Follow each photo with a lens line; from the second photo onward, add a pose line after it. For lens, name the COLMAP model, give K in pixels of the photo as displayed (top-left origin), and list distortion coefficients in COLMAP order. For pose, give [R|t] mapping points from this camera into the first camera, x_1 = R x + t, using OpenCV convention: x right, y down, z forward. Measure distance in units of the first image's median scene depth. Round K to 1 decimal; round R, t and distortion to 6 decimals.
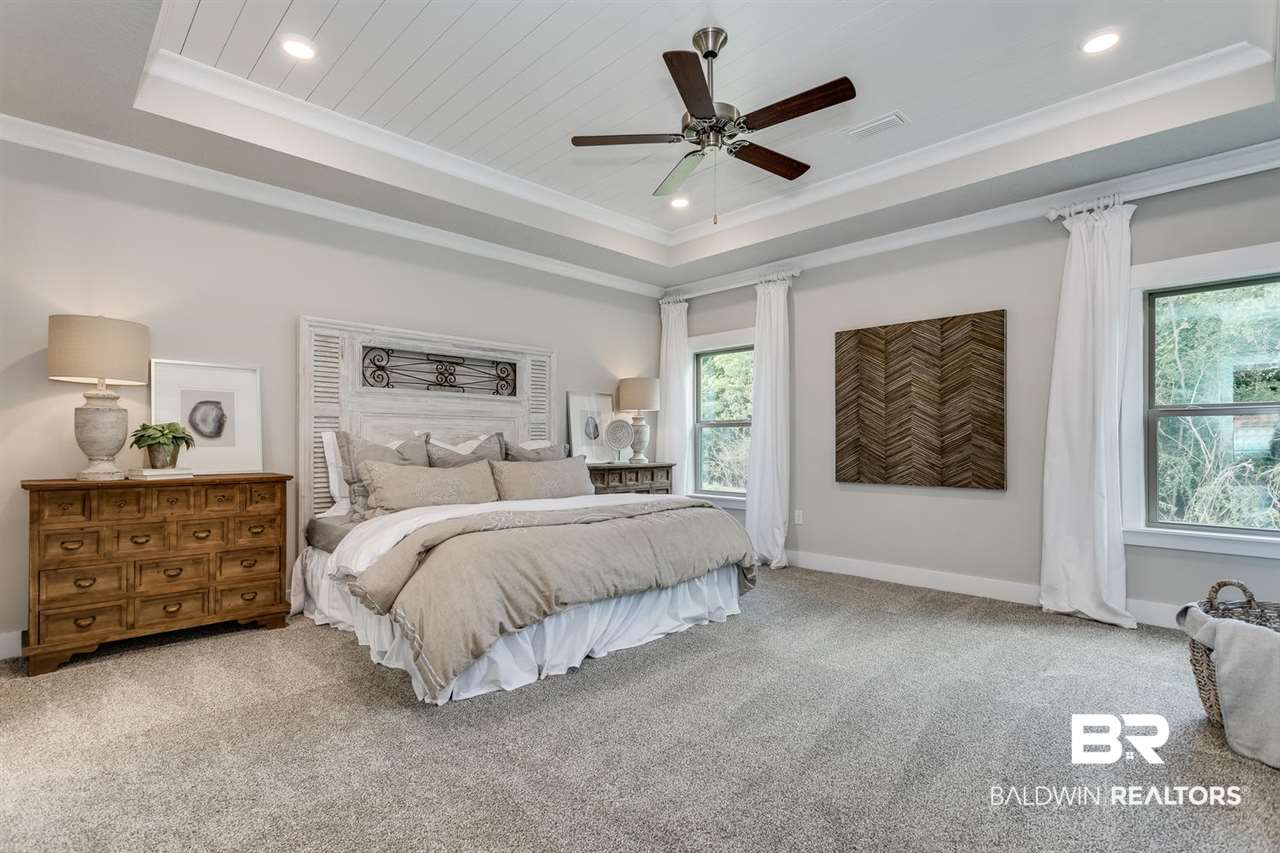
lens RADIAL K [[612.0, 0, 639.7], [0, 612.0, 432.7], [0, 0, 1]] dist [0.006234, 0.000860]
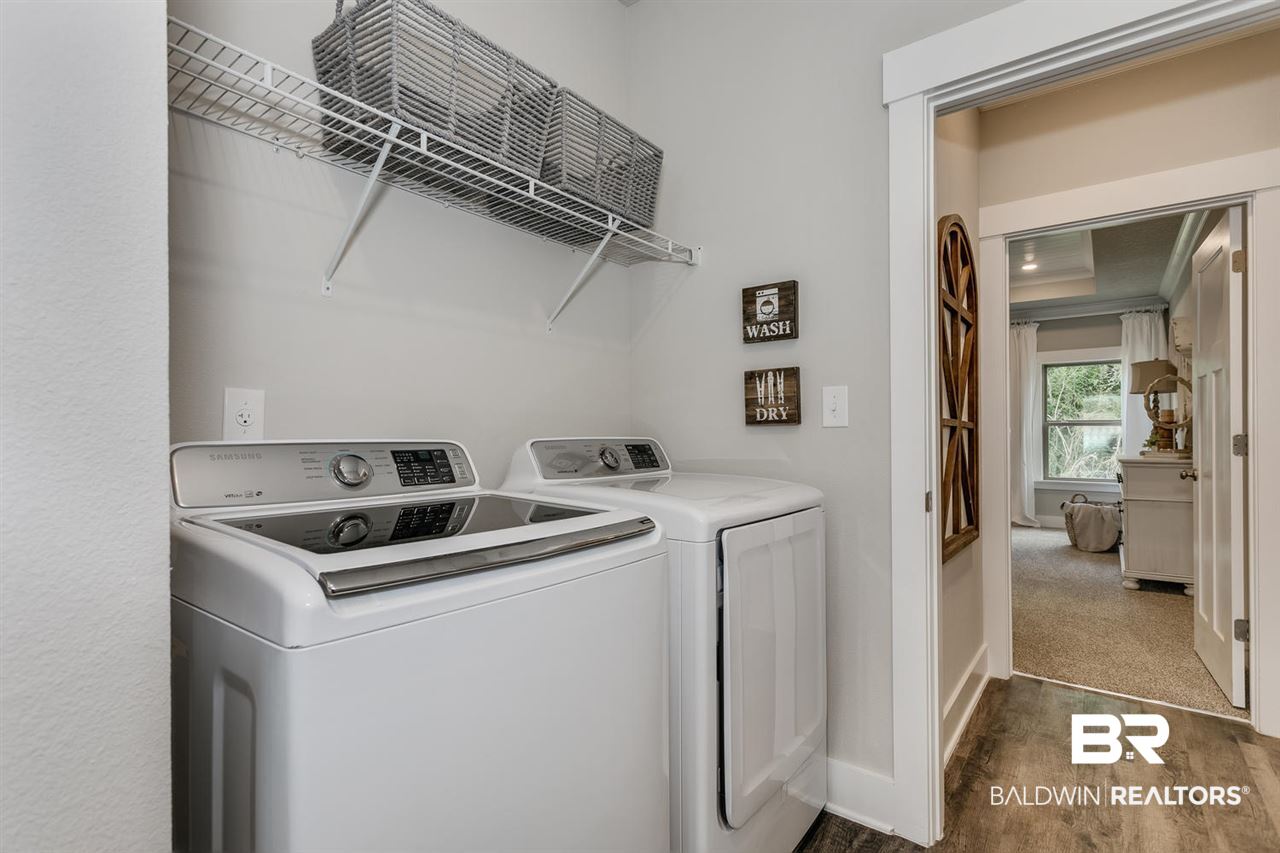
lens RADIAL K [[612.0, 0, 640.3], [0, 612.0, 430.4], [0, 0, 1]] dist [0.006234, 0.000860]
pose [[0.990349, 0.001105, 0.138594, -0.798366], [-0.001154, 0.999999, 0.000275, -0.011682], [-0.138593, -0.000432, 0.990349, -0.847042]]
